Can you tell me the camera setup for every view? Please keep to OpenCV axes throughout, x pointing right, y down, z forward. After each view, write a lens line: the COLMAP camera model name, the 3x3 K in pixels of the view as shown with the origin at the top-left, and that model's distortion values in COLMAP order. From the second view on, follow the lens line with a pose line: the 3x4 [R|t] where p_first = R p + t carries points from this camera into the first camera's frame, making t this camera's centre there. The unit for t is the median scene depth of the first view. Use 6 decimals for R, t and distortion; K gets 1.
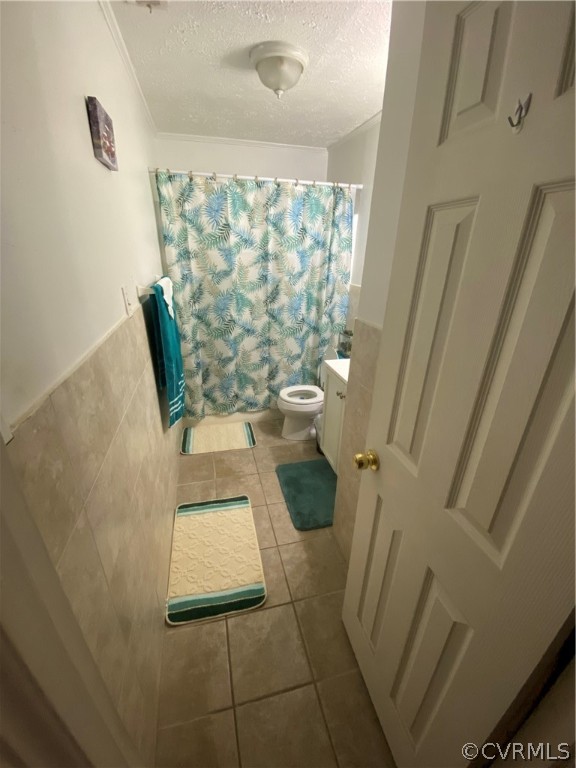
lens RADIAL K [[311.8, 0, 288.0], [0, 311.8, 384.0], [0, 0, 1]] dist [0.061375, -0.046058]
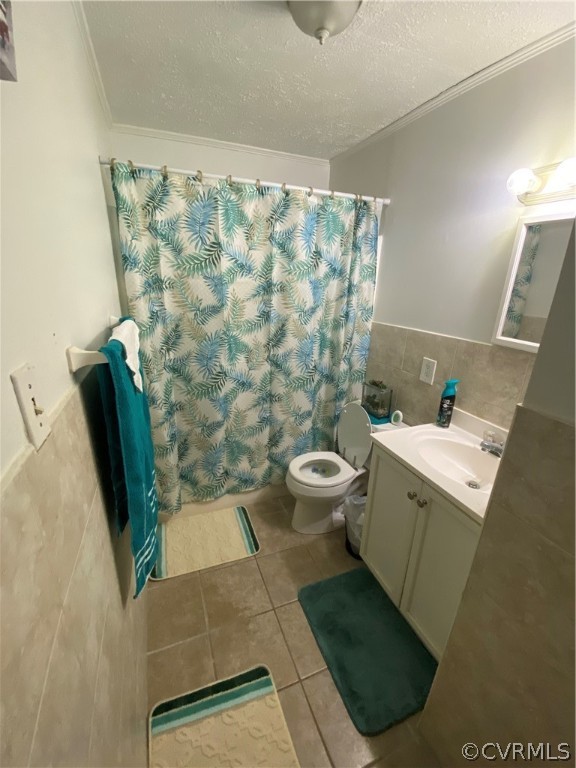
lens RADIAL K [[311.8, 0, 288.0], [0, 311.8, 384.0], [0, 0, 1]] dist [0.061375, -0.046058]
pose [[0.992137, -0.031231, 0.121200, -0.122657], [0.040905, 0.996101, -0.078168, -0.120633], [-0.118286, 0.082511, 0.989545, 0.288223]]
